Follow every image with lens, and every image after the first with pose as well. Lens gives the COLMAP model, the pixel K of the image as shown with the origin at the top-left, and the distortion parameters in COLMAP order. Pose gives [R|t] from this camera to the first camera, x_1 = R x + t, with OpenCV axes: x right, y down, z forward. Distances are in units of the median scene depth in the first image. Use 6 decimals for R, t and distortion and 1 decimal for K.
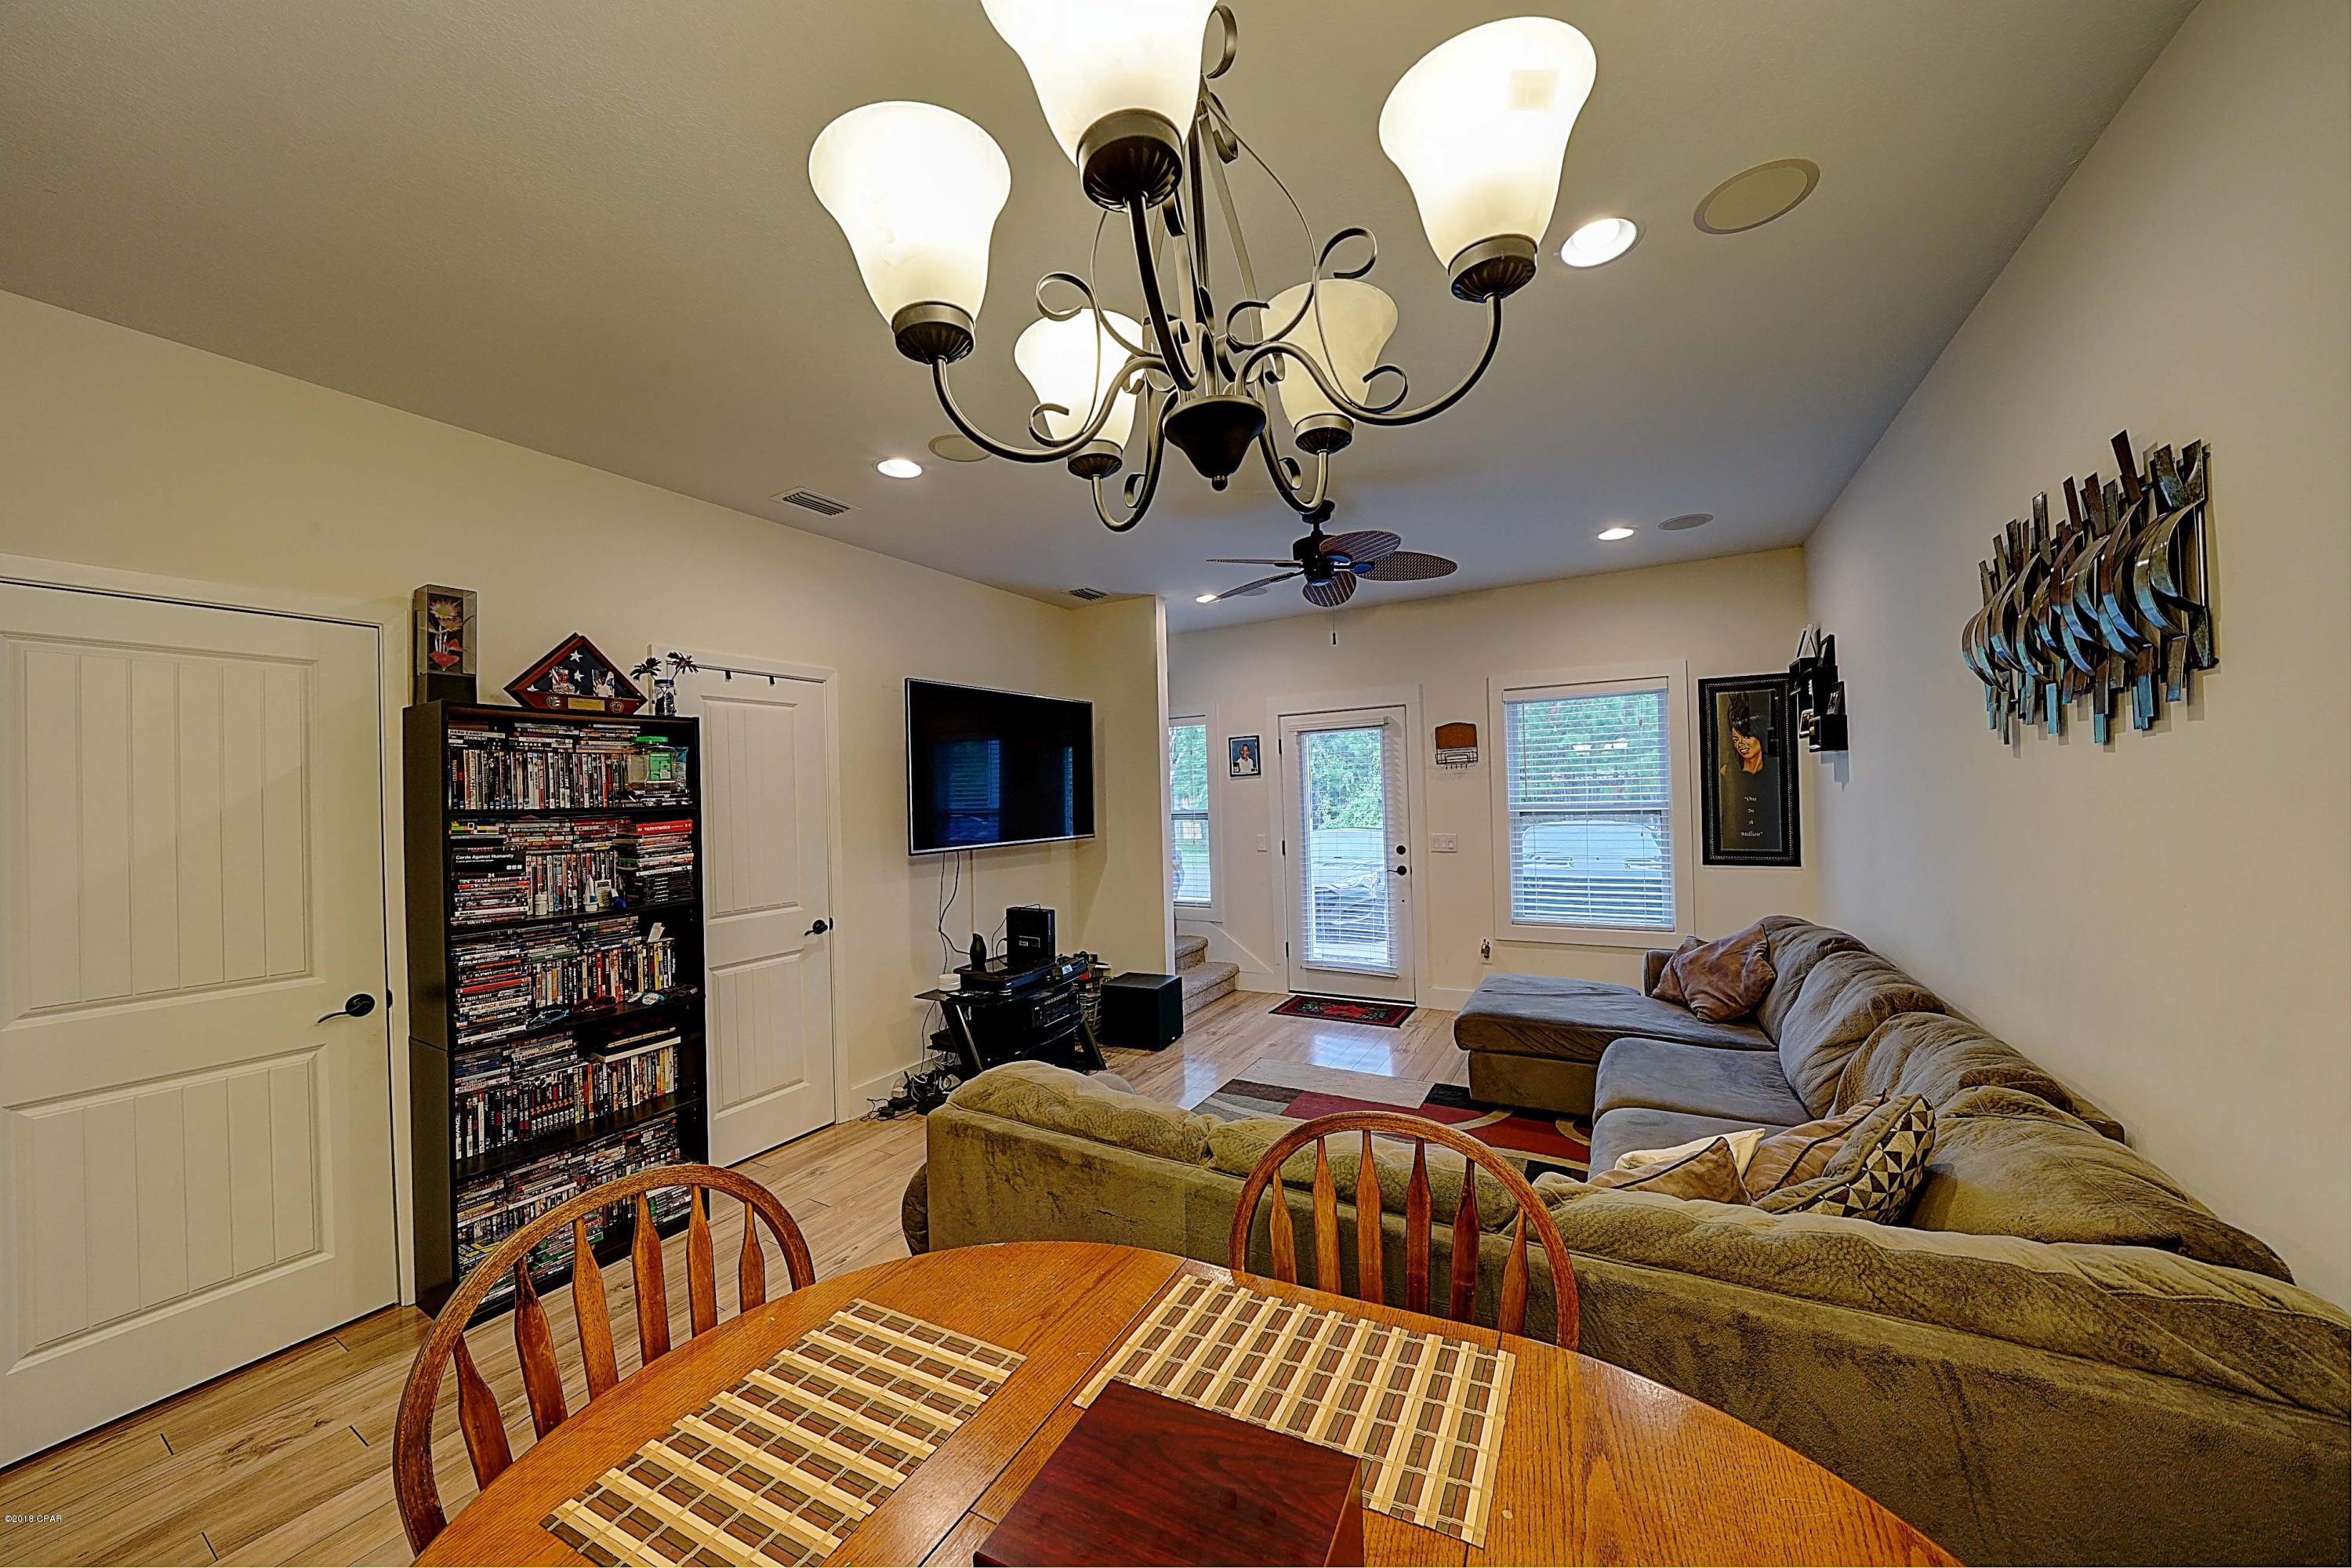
lens RADIAL K [[811.5, 0, 1162.4], [0, 811.5, 791.0], [0, 0, 1]] dist [-0.026367, 0.002844]
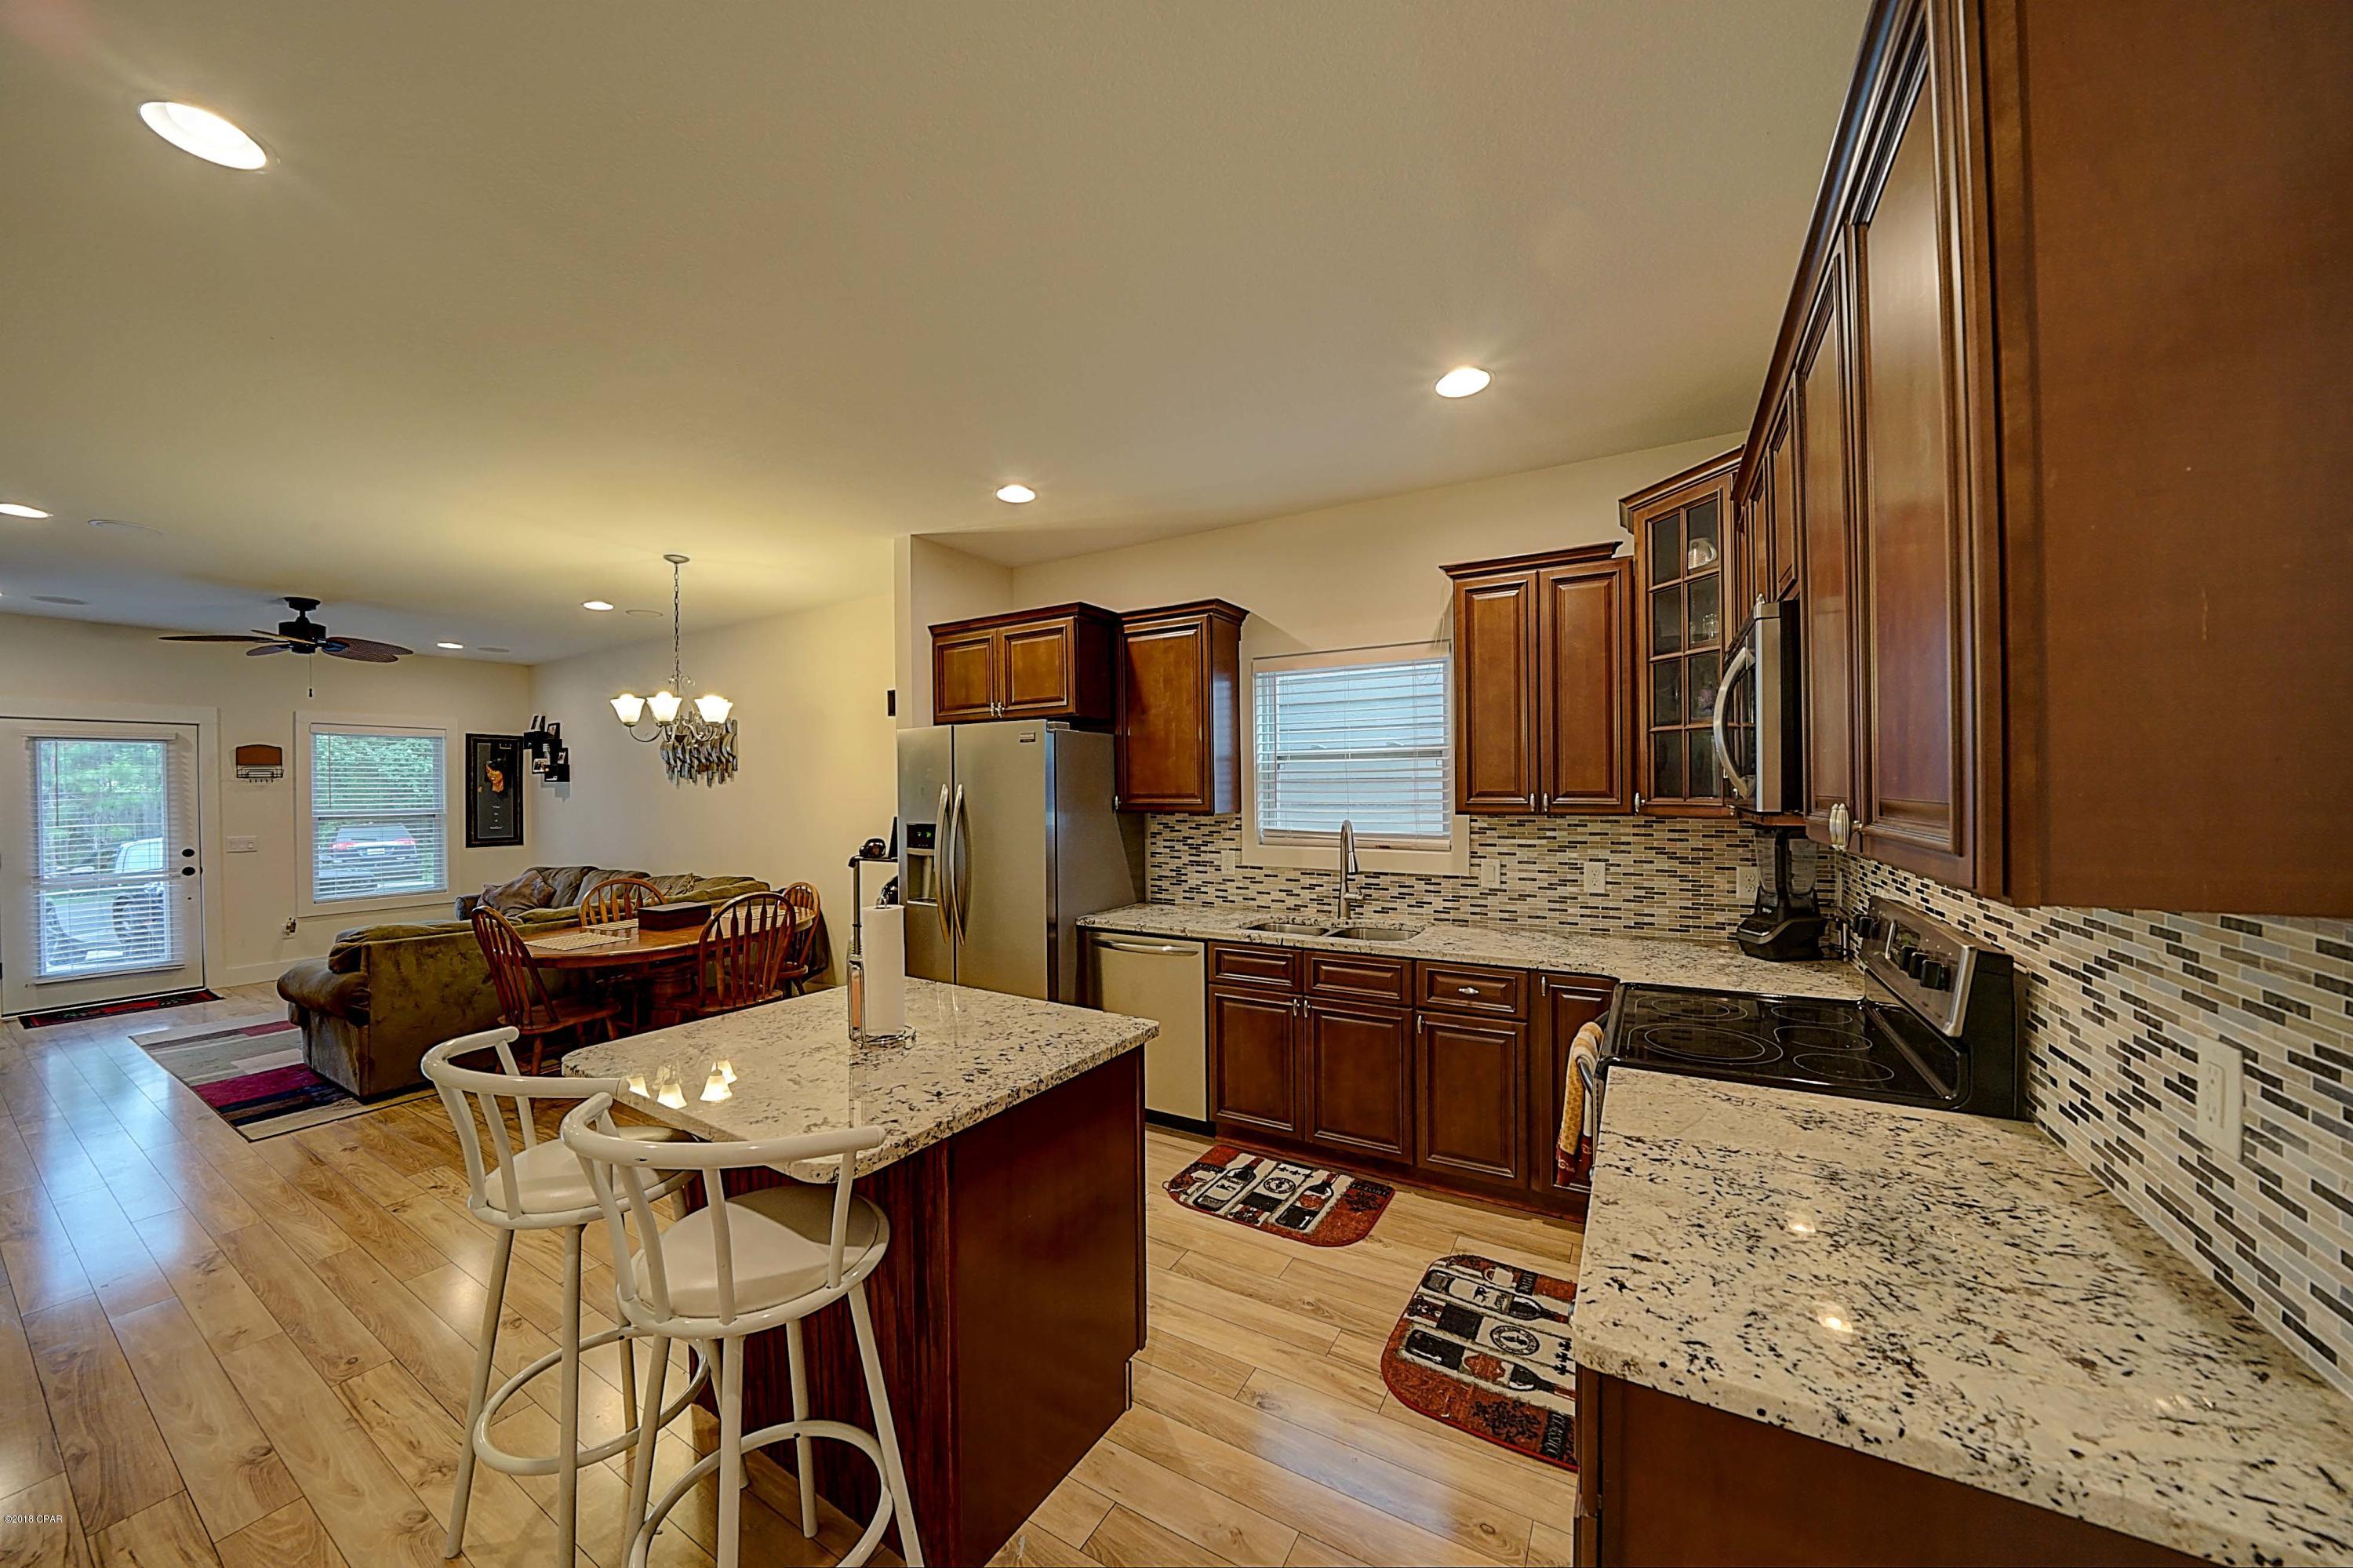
lens RADIAL K [[811.9, 0, 1162.9], [0, 811.9, 791.0], [0, 0, 1]] dist [-0.026367, 0.002844]
pose [[0.017127, 0.025472, 0.999529, -1.155104], [0.005917, 0.999655, -0.025576, 0.034040], [-0.999836, 0.006352, 0.016971, -0.553308]]
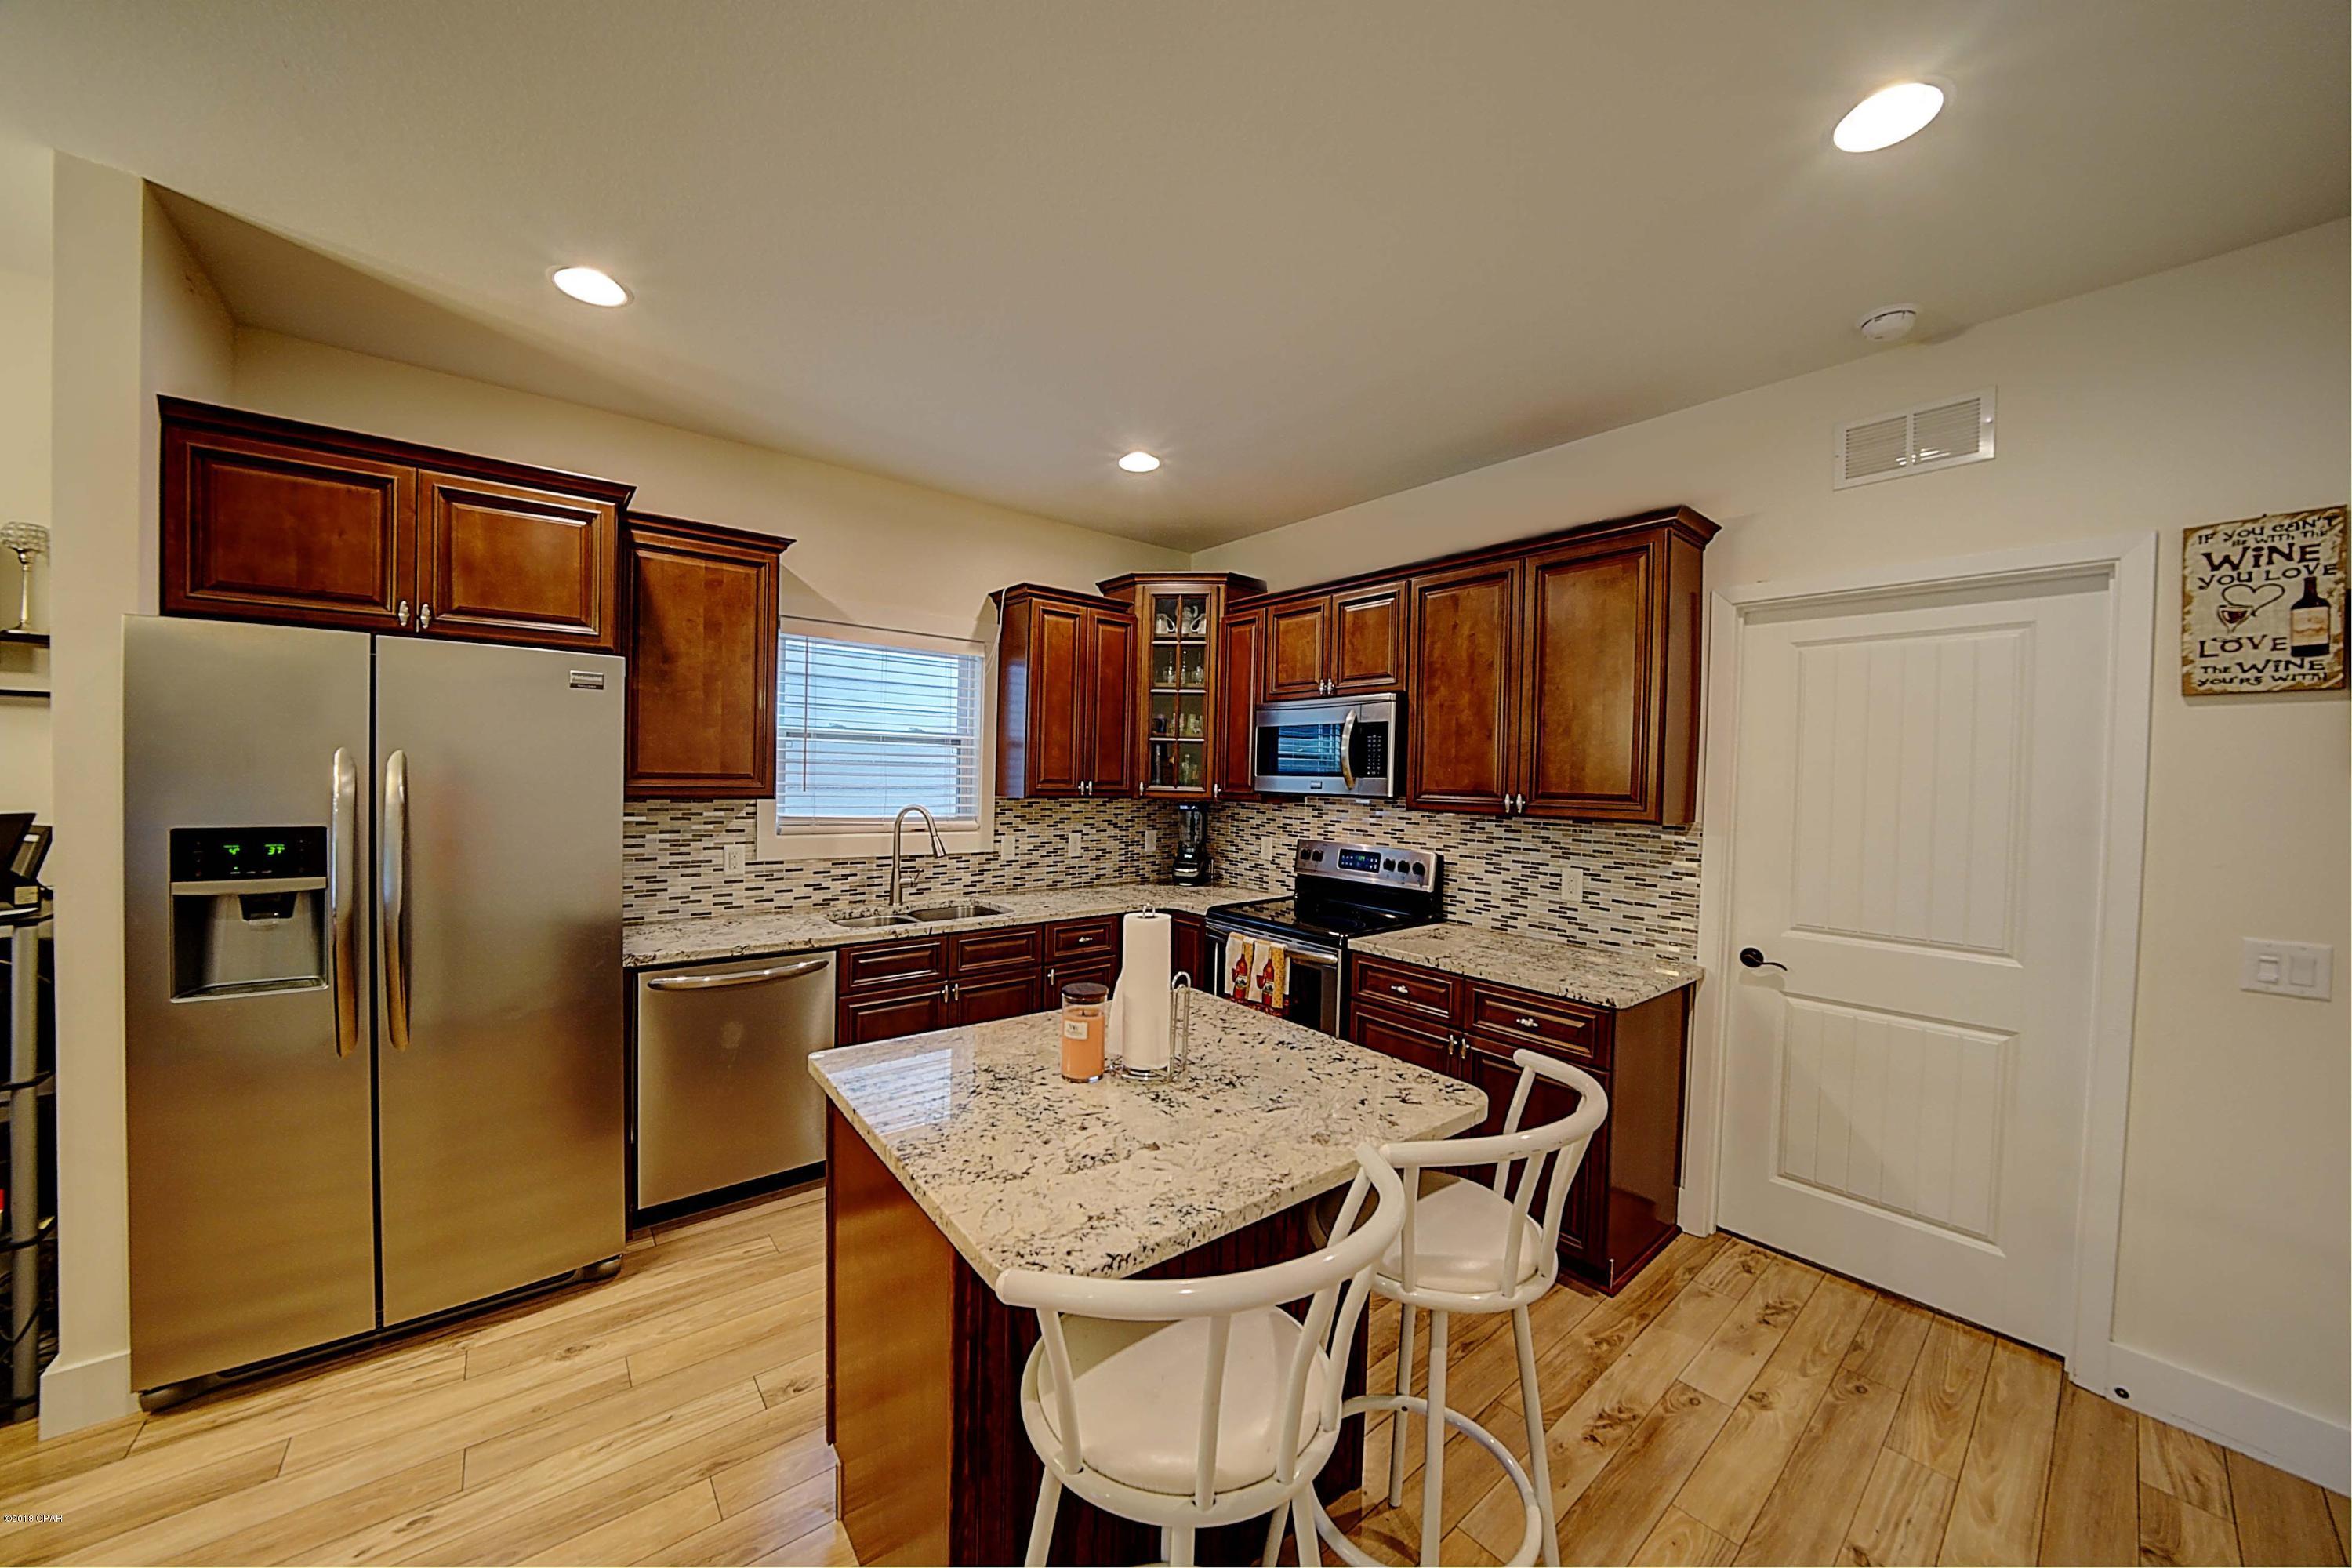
lens RADIAL K [[811.5, 0, 1162.4], [0, 811.5, 791.0], [0, 0, 1]] dist [-0.026367, 0.002844]
pose [[-0.932458, 0.000881, 0.361277, -0.815788], [0.003250, 0.999977, 0.005949, 0.024897], [-0.361264, 0.006721, -0.932439, 0.018971]]
